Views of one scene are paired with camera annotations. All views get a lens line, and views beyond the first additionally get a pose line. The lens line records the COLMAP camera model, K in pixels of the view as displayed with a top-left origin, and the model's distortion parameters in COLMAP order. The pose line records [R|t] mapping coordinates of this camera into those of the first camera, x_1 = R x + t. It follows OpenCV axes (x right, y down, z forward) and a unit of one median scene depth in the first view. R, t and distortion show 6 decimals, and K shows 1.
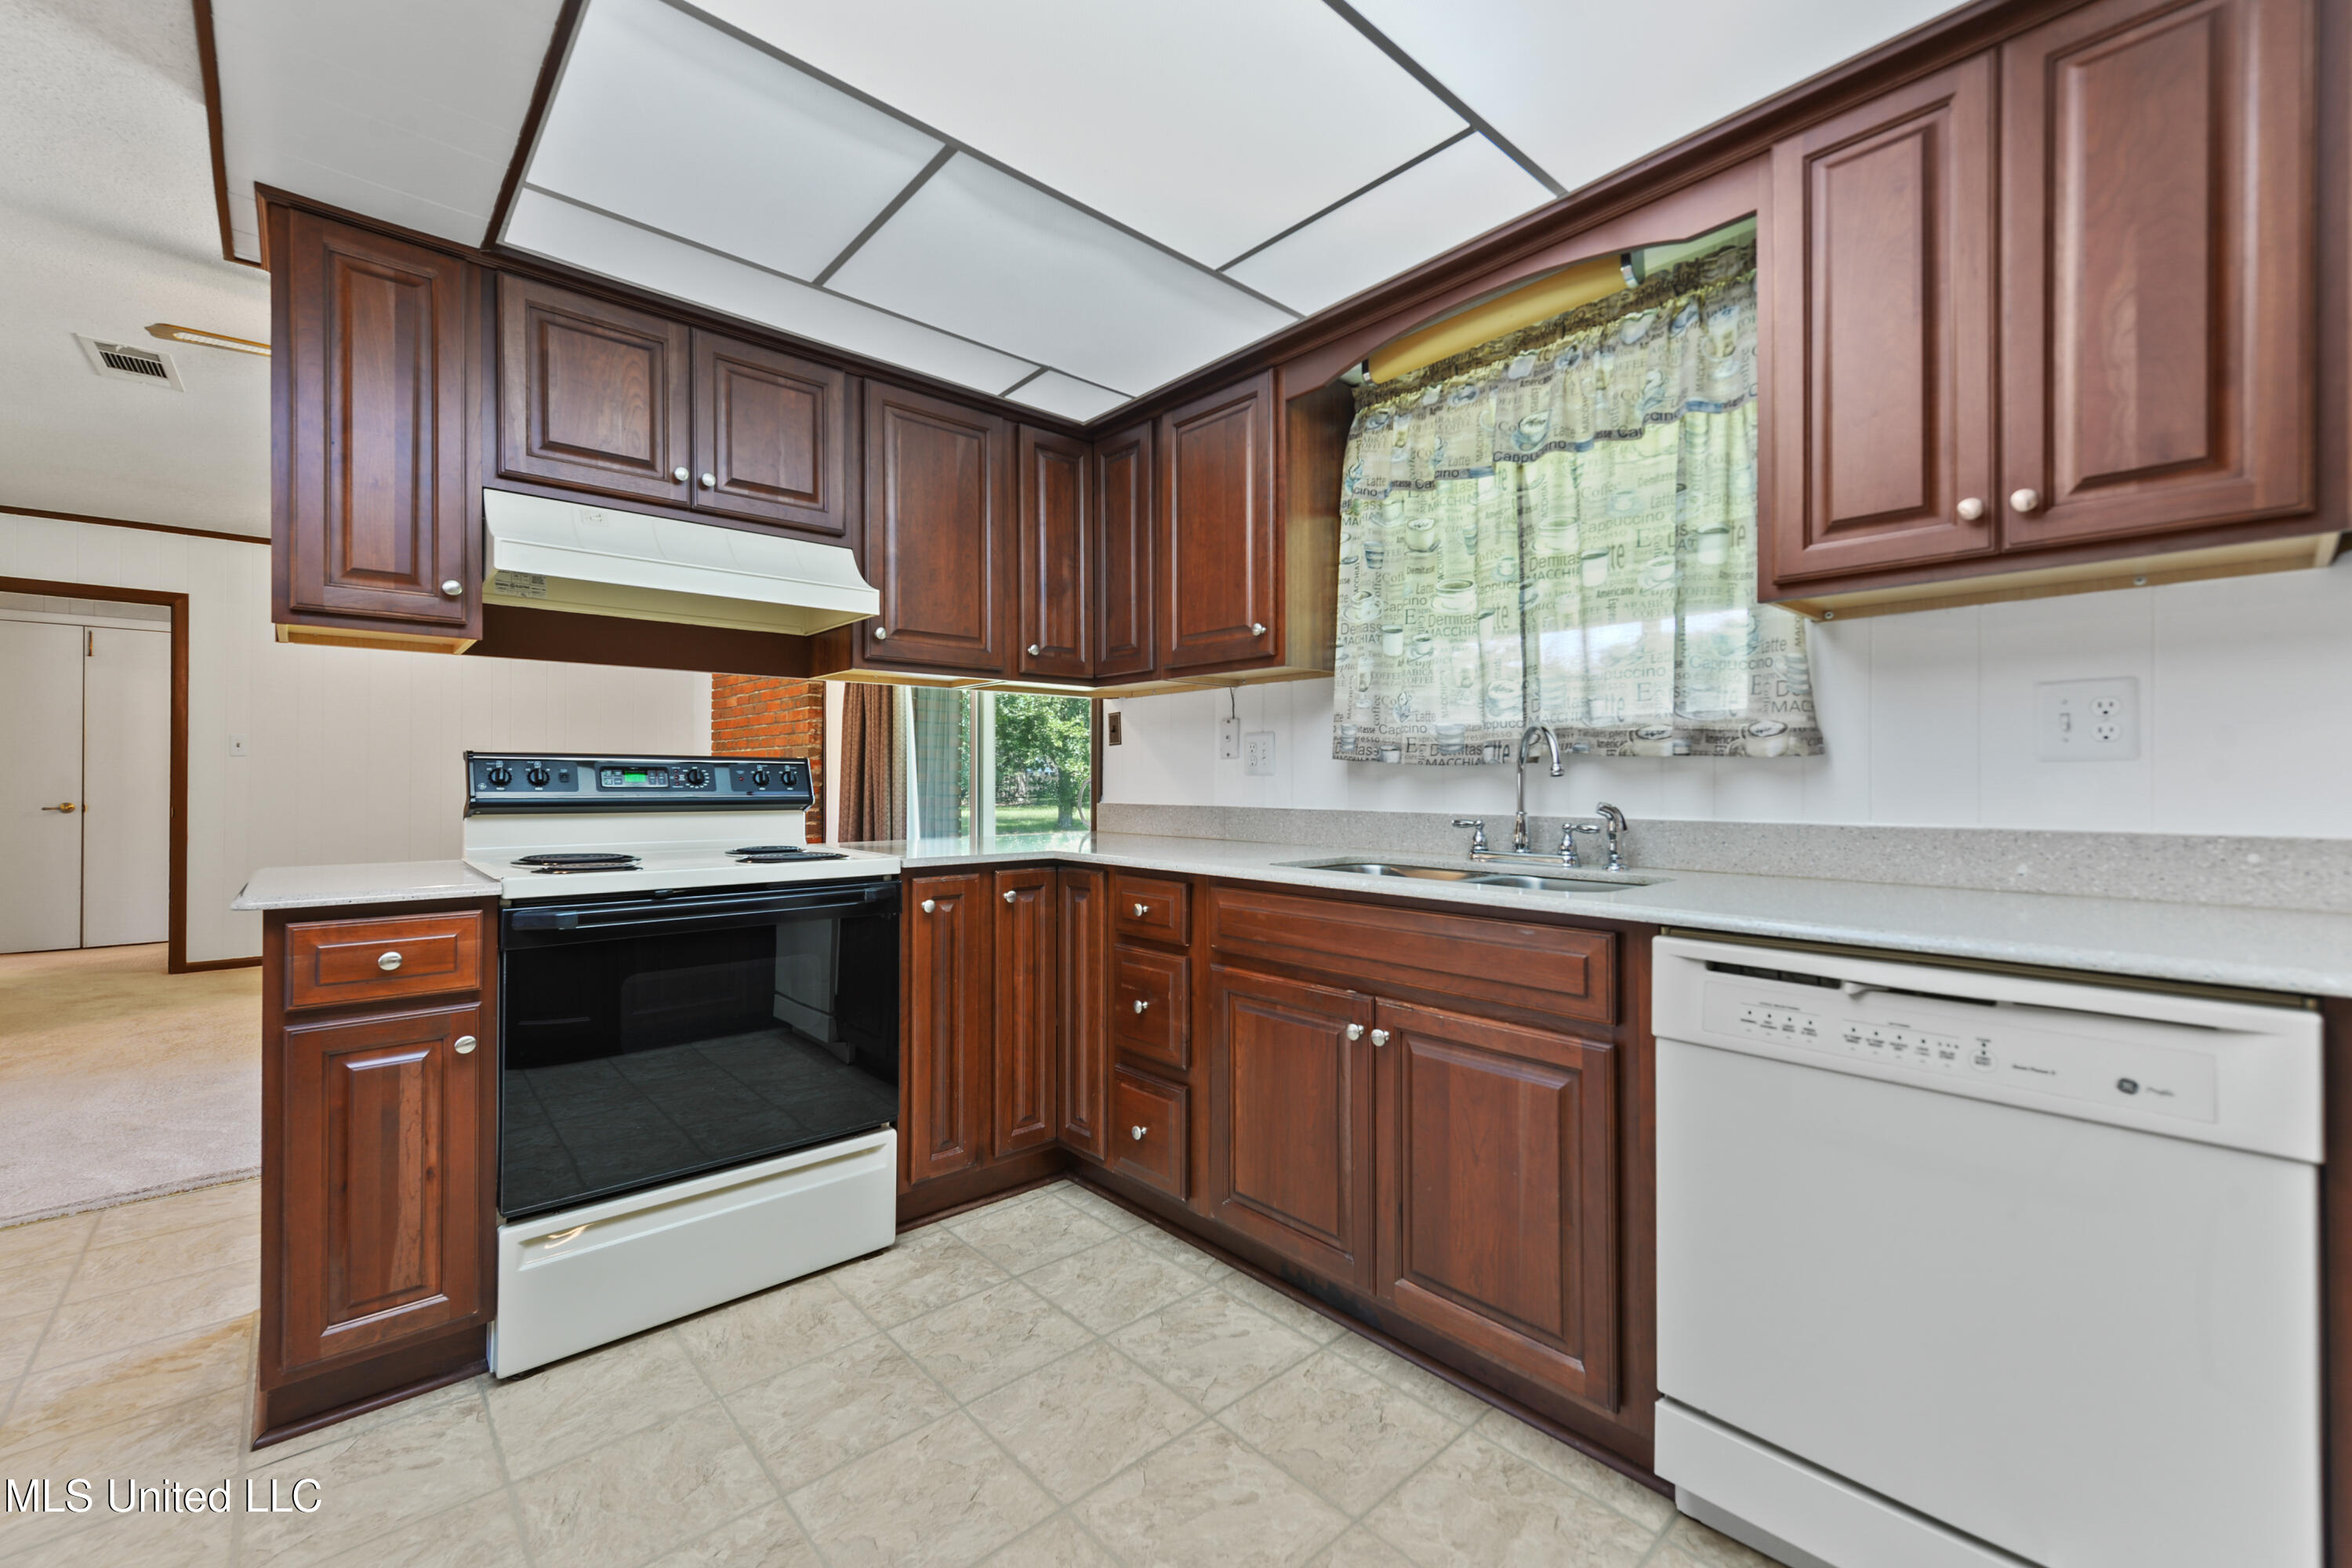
lens RADIAL K [[956.1, 0, 1175.0], [0, 956.1, 775.9], [0, 0, 1]] dist [0.001274, -0.000381]
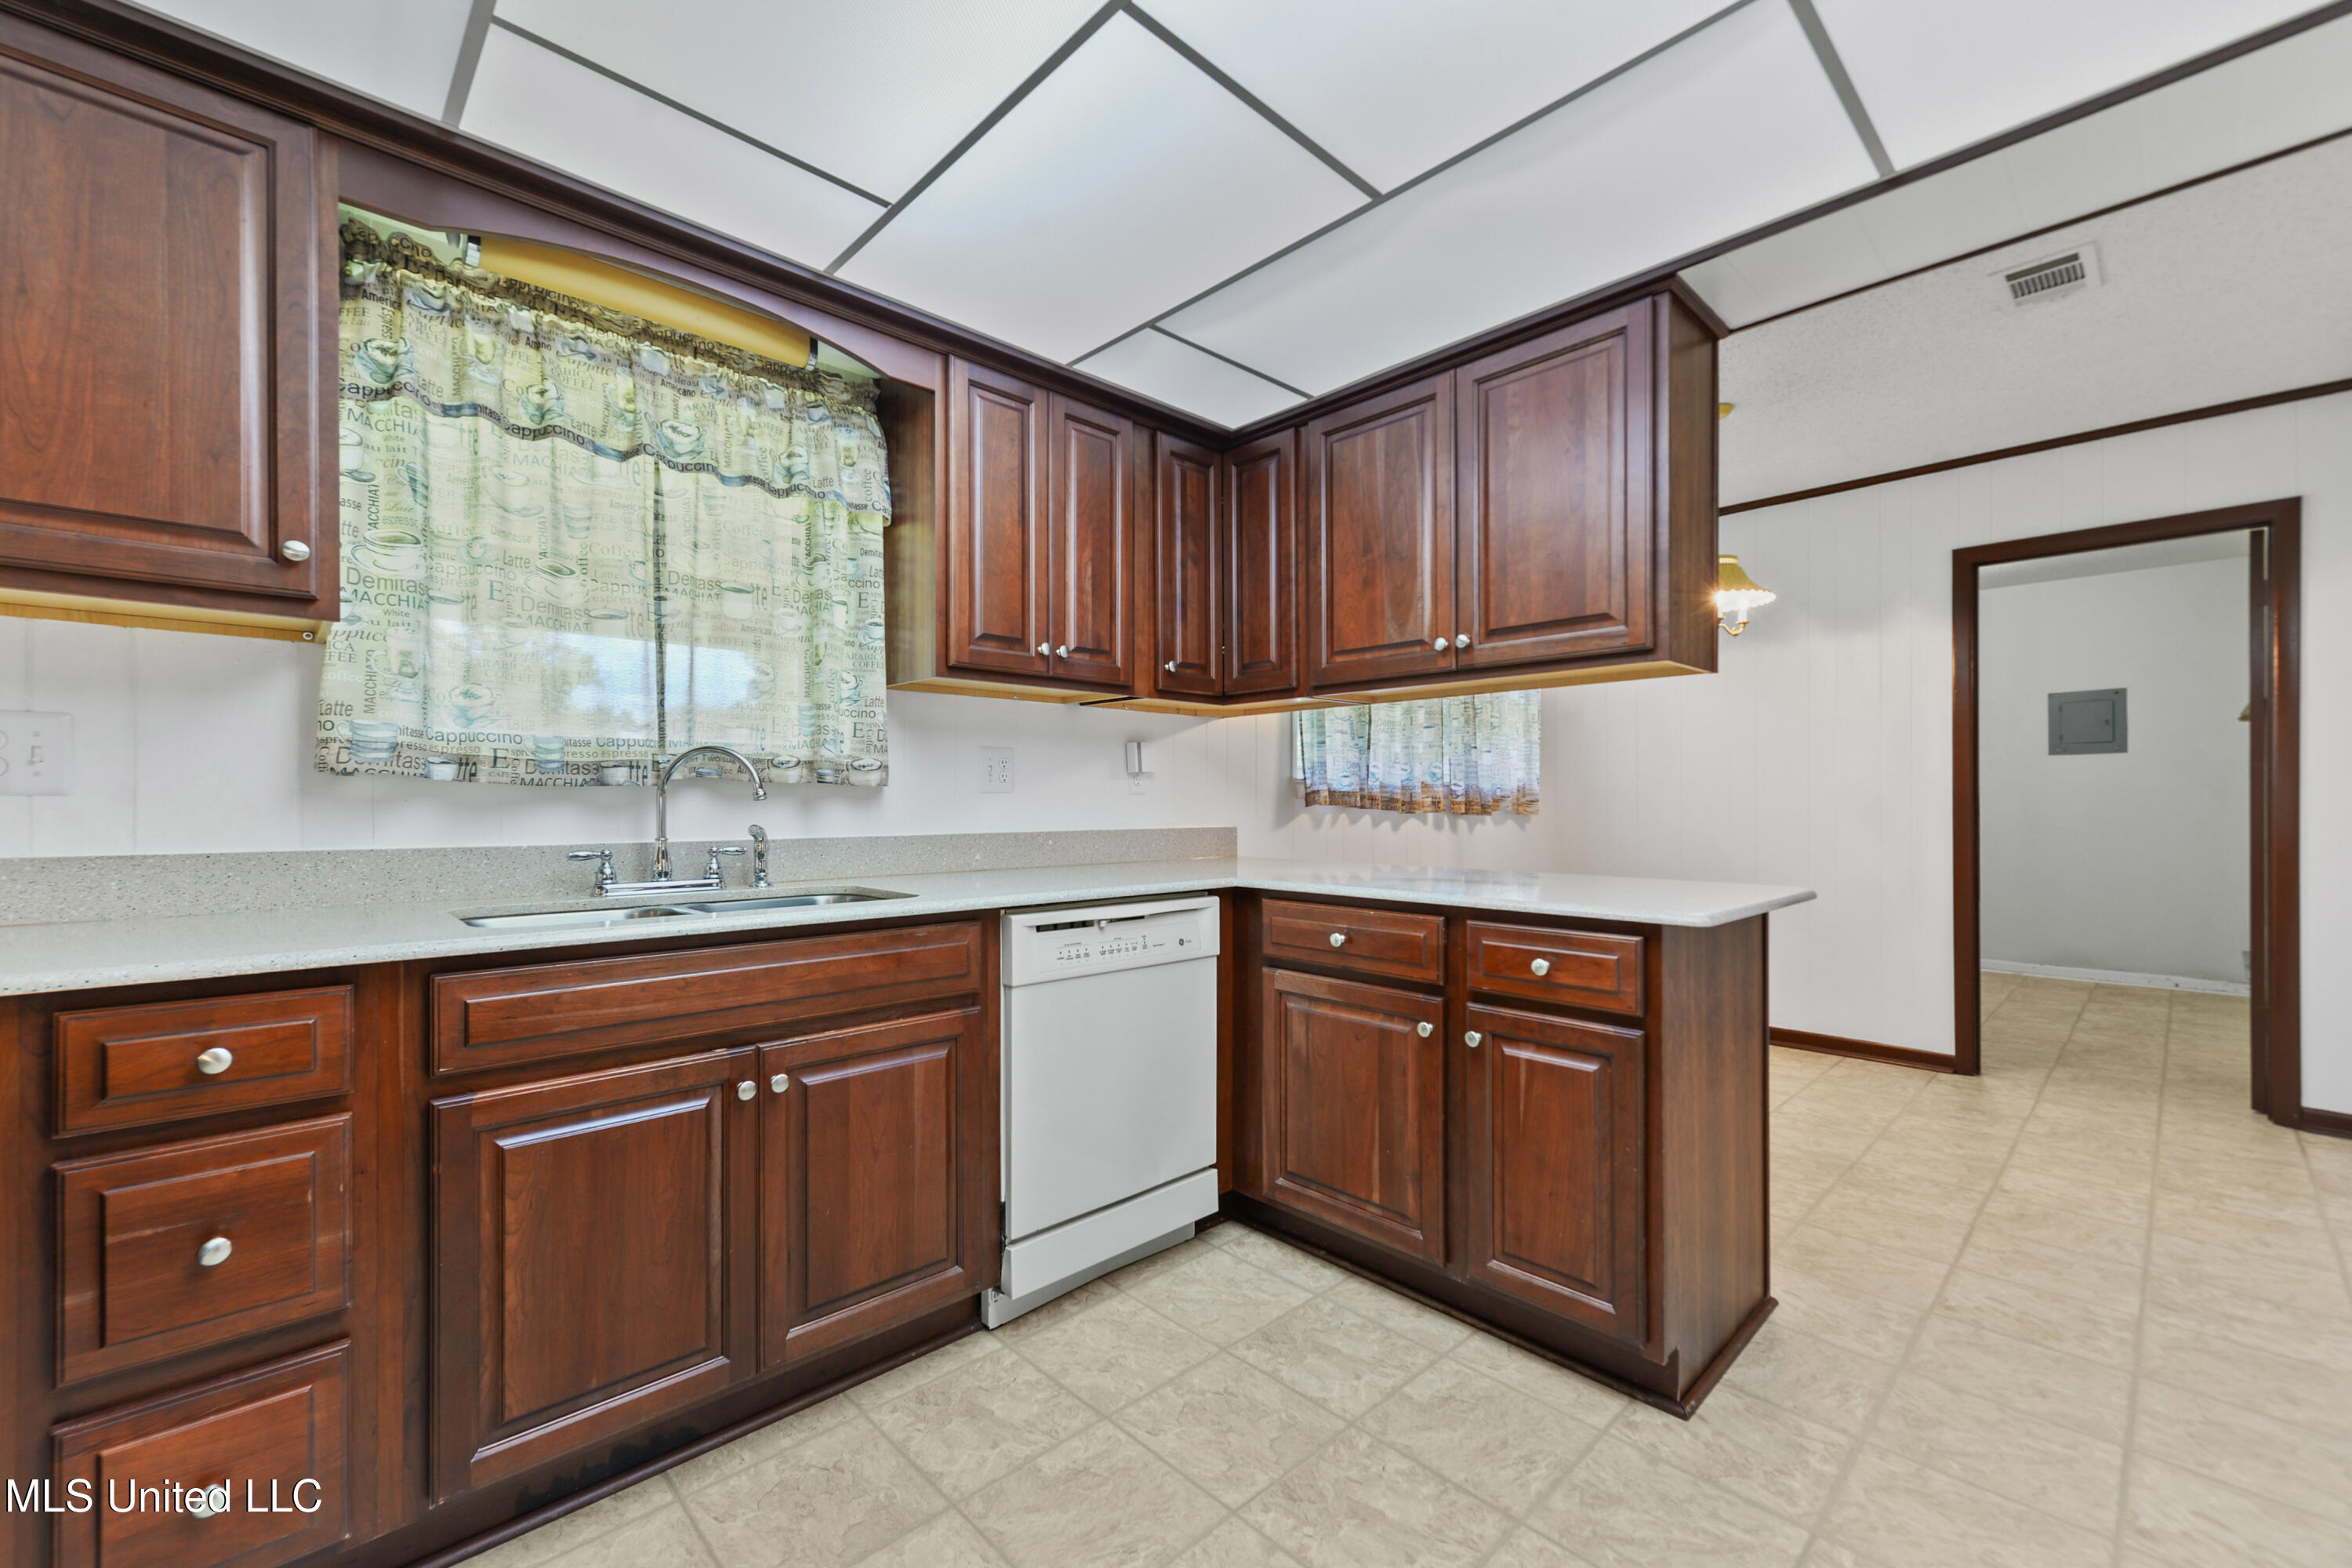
lens RADIAL K [[945.8, 0, 1143.7], [0, 945.8, 802.3], [0, 0, 1]] dist [0.000365, 0.000265]
pose [[-0.014615, 0.000734, 0.999893, -0.609965], [-0.004107, 0.999991, -0.000794, 0.001751], [-0.999885, -0.004118, -0.014612, 0.574603]]
